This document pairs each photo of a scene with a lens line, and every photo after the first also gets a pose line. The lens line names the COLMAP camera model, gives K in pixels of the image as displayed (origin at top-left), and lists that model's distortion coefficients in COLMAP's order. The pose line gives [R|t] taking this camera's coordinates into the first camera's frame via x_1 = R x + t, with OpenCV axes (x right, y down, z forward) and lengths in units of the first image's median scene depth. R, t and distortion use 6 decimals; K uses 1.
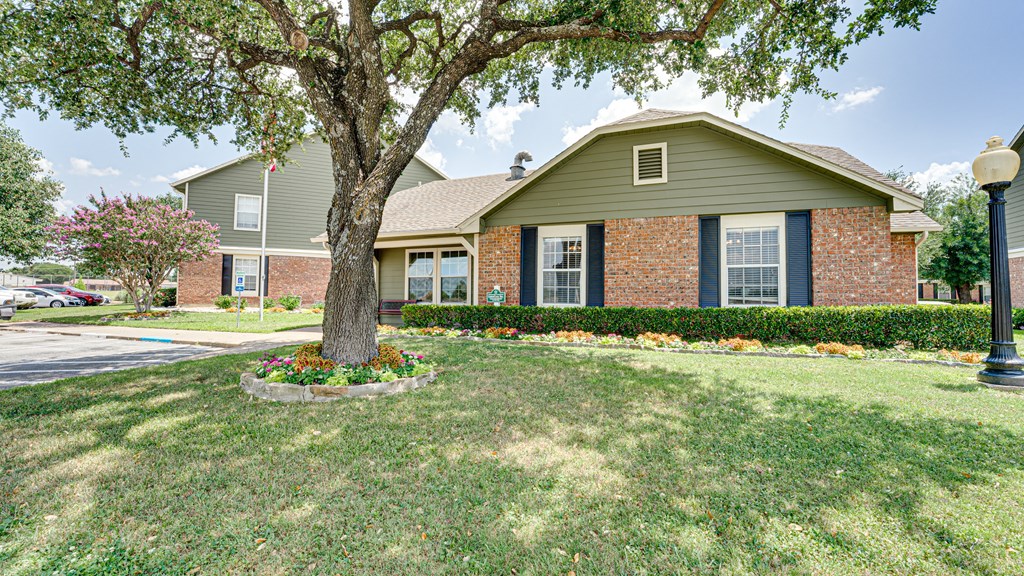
lens RADIAL K [[414.7, 0, 511.3], [0, 414.7, 288.2], [0, 0, 1]] dist [0.002409, 0.000211]
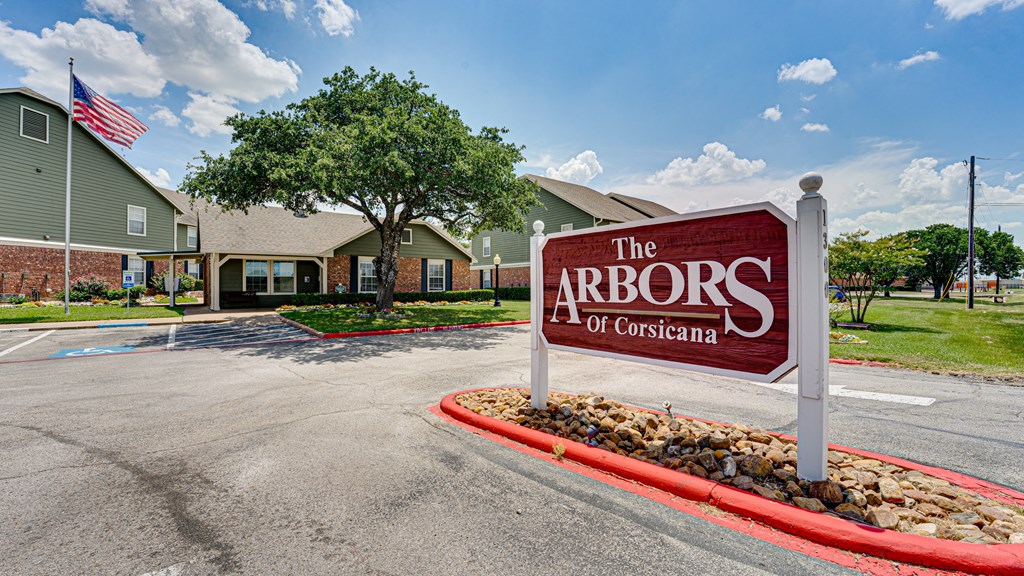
lens RADIAL K [[414.7, 0, 532.2], [0, 414.7, 285.6], [0, 0, 1]] dist [0.002409, 0.000211]
pose [[0.509089, -0.017616, 0.860533, -1.530949], [-0.032888, 0.998662, 0.039900, -0.127495], [-0.860085, -0.048614, 0.507829, -1.024270]]
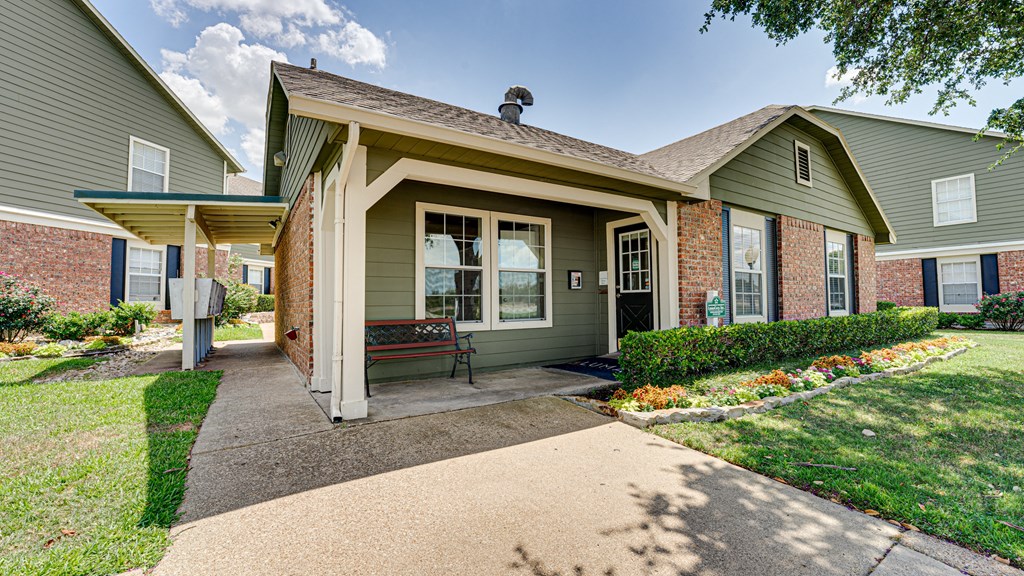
lens RADIAL K [[414.7, 0, 536.2], [0, 414.7, 287.4], [0, 0, 1]] dist [0.002409, 0.000211]
pose [[0.585947, 0.009341, 0.810296, -0.790738], [-0.023536, 0.999708, 0.005495, -0.011872], [-0.810008, -0.022292, 0.585995, 0.968604]]
